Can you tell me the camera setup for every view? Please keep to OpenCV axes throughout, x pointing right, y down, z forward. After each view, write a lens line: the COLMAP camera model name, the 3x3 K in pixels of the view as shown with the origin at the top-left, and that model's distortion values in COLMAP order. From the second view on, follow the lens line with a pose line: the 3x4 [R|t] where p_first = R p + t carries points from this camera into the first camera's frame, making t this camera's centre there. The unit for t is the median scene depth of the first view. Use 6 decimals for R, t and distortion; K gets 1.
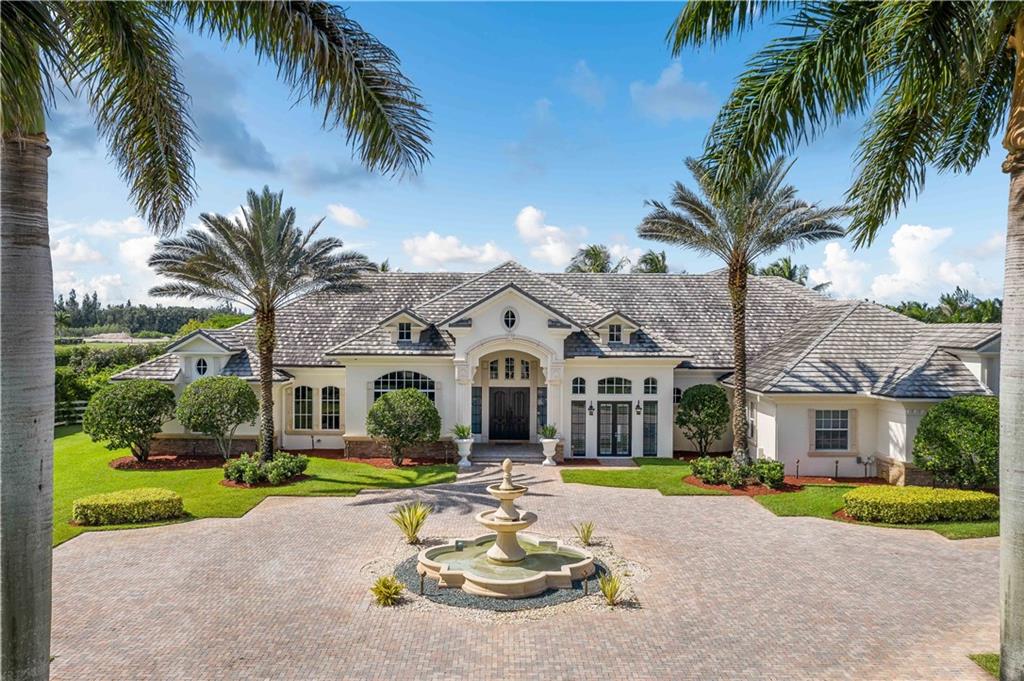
lens RADIAL K [[824.9, 0, 516.6], [0, 824.9, 339.2], [0, 0, 1]] dist [-0.009417, 0.003848]
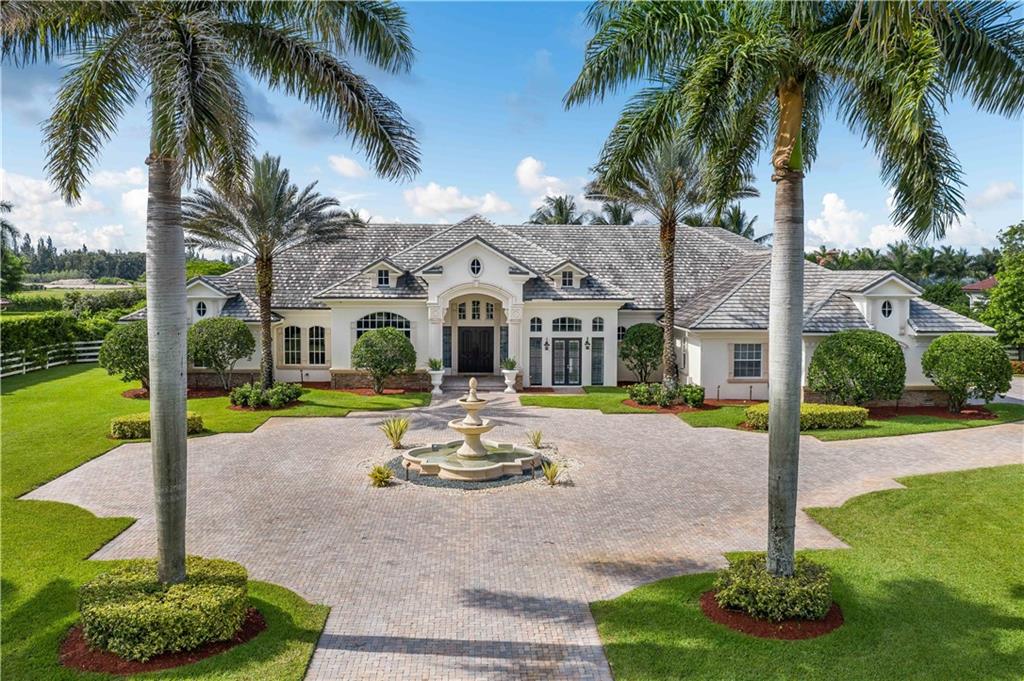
lens RADIAL K [[824.9, 0, 537.4], [0, 824.9, 332.9], [0, 0, 1]] dist [-0.009417, 0.003848]
pose [[0.998019, -0.004633, 0.062745, 0.005634], [0.000979, 0.998308, 0.058136, 0.001059], [-0.062908, -0.057960, 0.996335, -0.172481]]
